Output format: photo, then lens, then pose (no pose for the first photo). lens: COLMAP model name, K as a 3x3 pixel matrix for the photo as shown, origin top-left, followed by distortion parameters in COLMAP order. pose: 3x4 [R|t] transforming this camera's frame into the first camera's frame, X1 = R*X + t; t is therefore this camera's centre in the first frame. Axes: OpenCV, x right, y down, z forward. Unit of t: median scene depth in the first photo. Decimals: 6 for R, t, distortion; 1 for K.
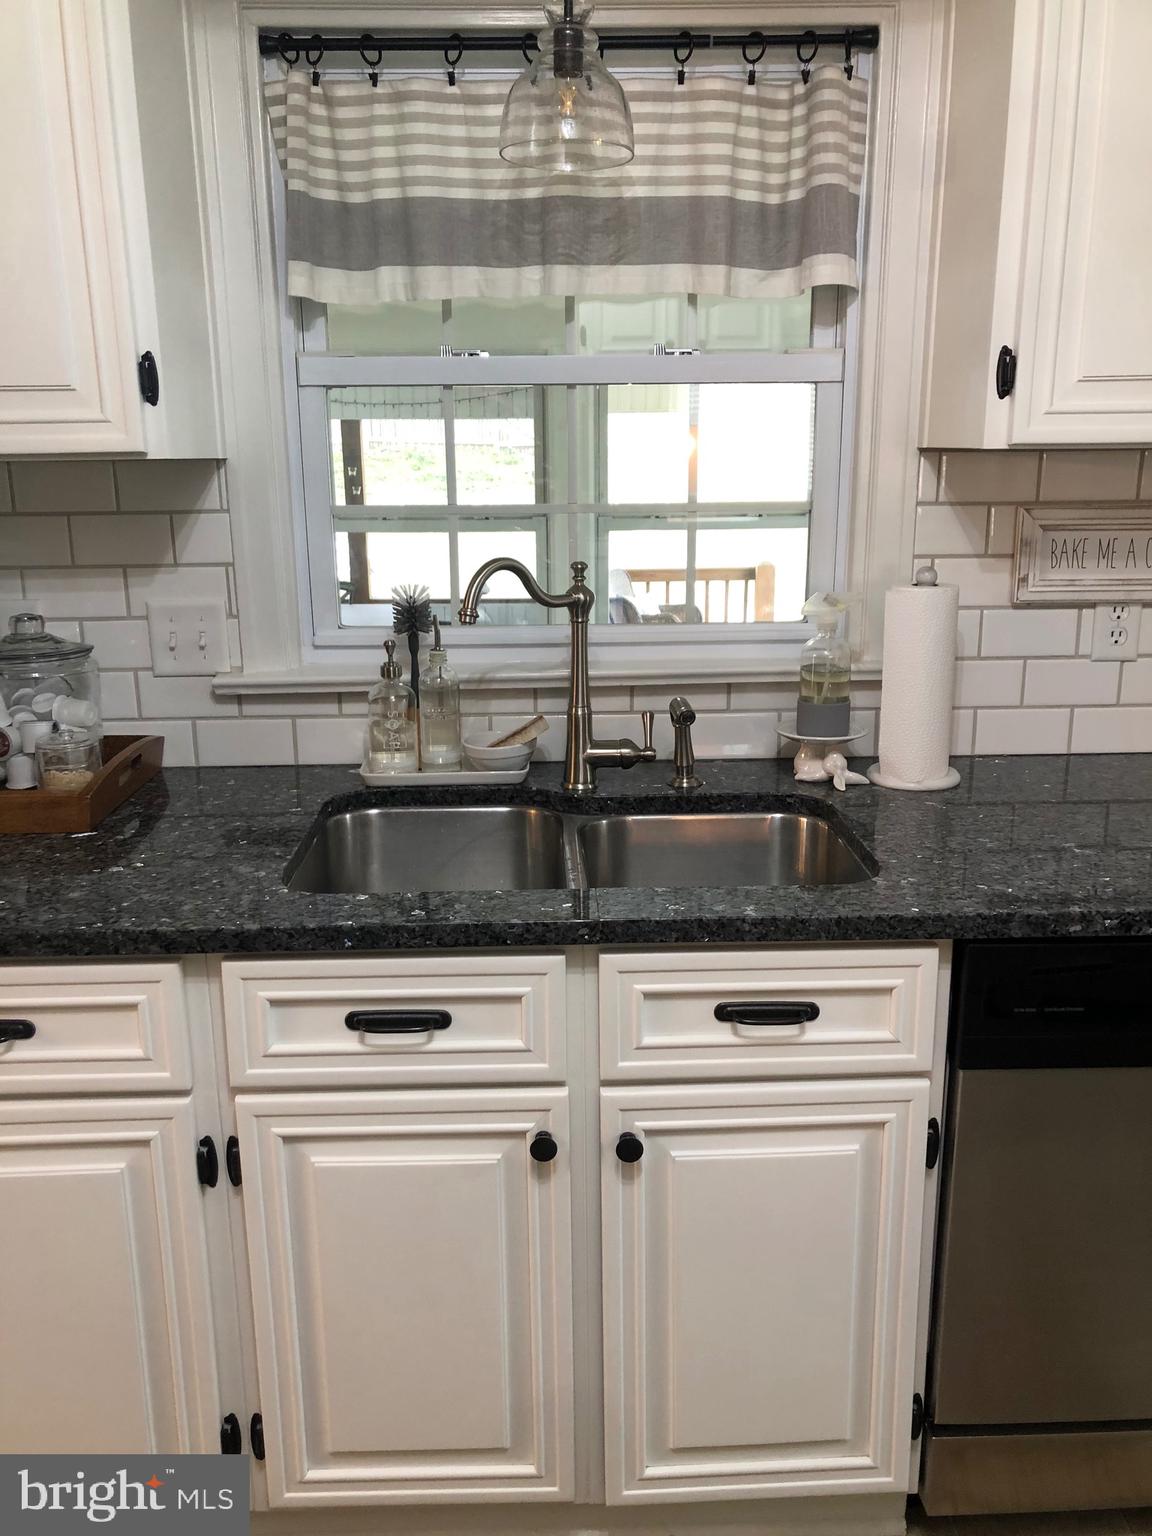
lens RADIAL K [[1249.0, 0, 572.6], [0, 1249.0, 770.6], [0, 0, 1]] dist [0.043137, -0.054978]
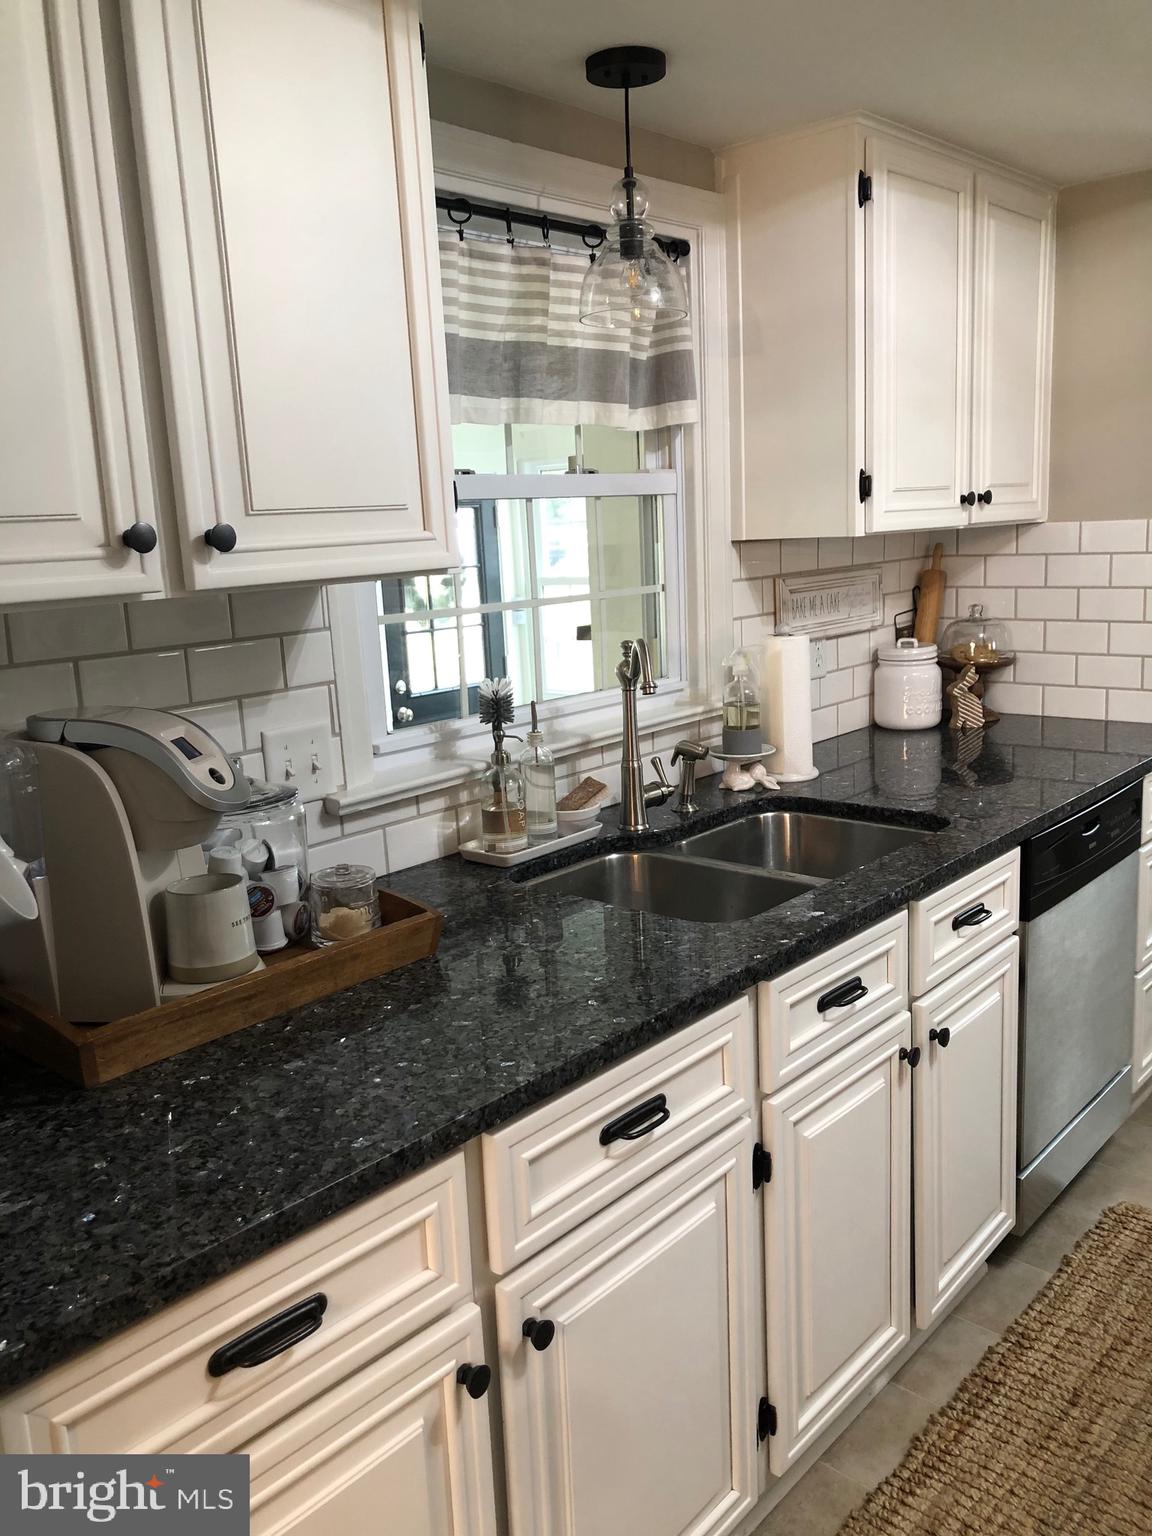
lens RADIAL K [[1249.0, 0, 571.4], [0, 1249.0, 774.2], [0, 0, 1]] dist [0.043137, -0.054978]
pose [[0.687083, -0.168525, 0.706764, -0.858569], [0.222338, 0.974833, 0.016298, -0.069747], [-0.691724, 0.145943, 0.707261, 0.193672]]
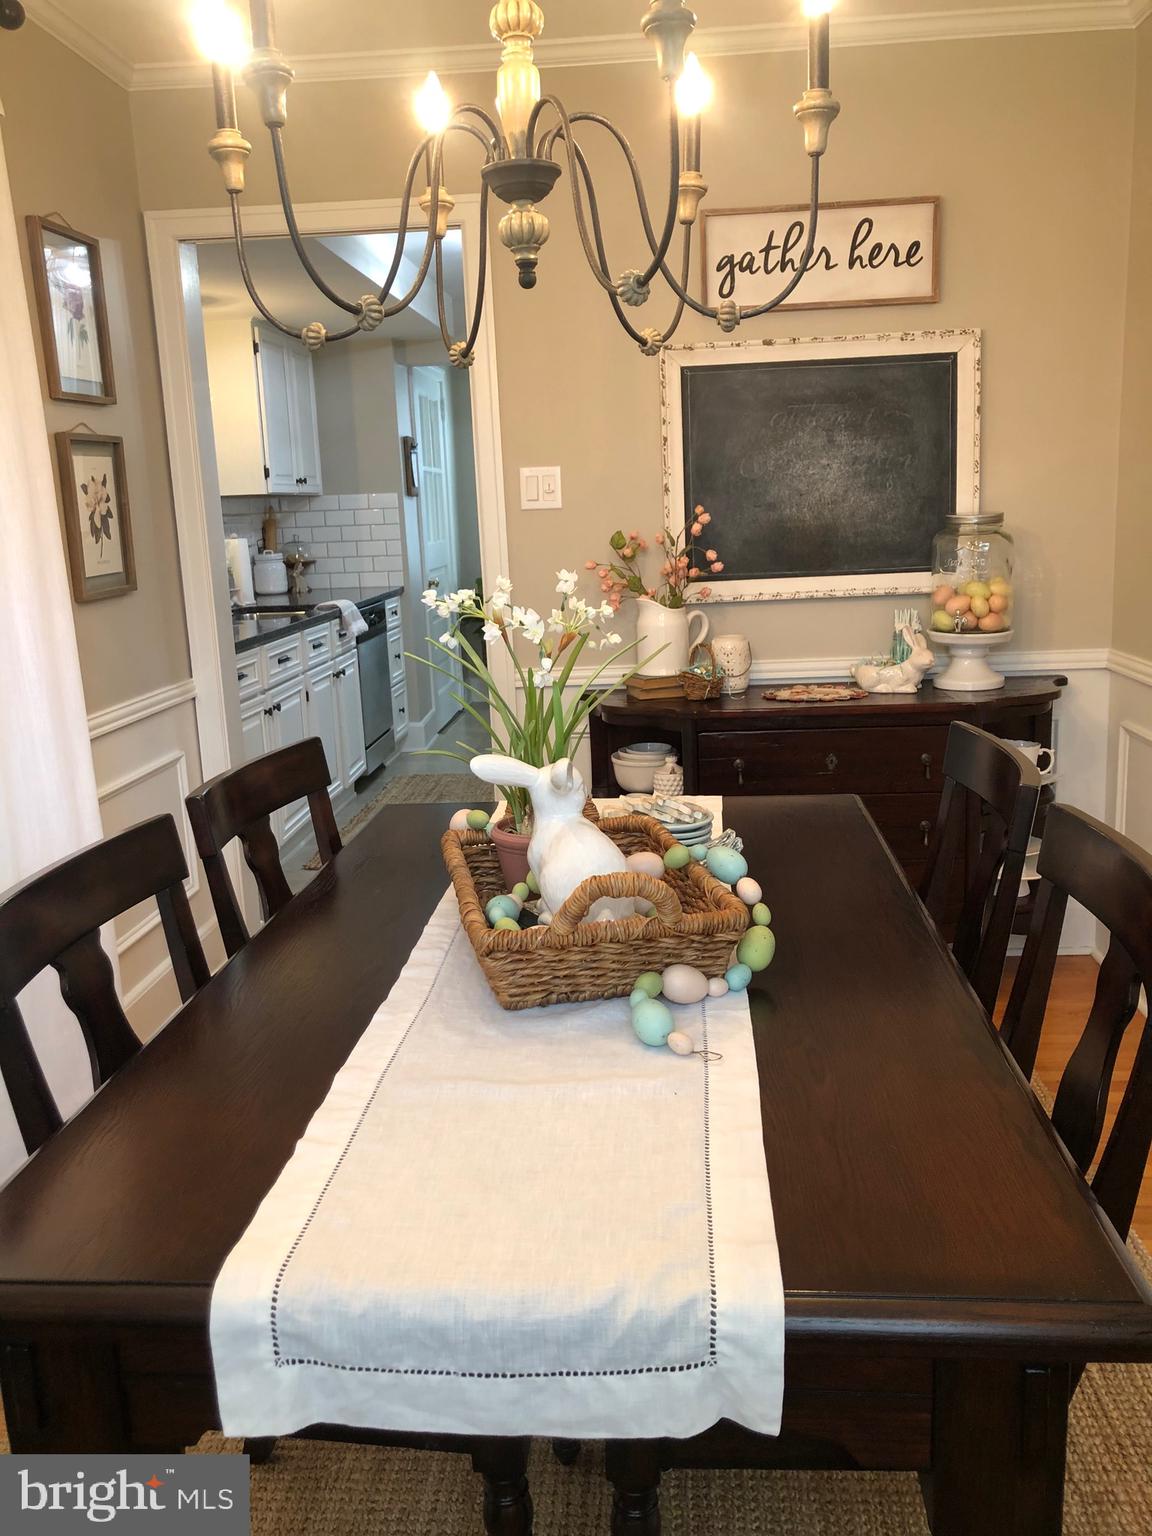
lens RADIAL K [[1249.0, 0, 581.0], [0, 1249.0, 765.3], [0, 0, 1]] dist [0.043137, -0.054978]
pose [[0.104176, -0.207227, 0.972730, -2.644735], [0.282678, 0.943885, 0.170808, 0.087019], [-0.953541, 0.257175, 0.156909, -0.149553]]
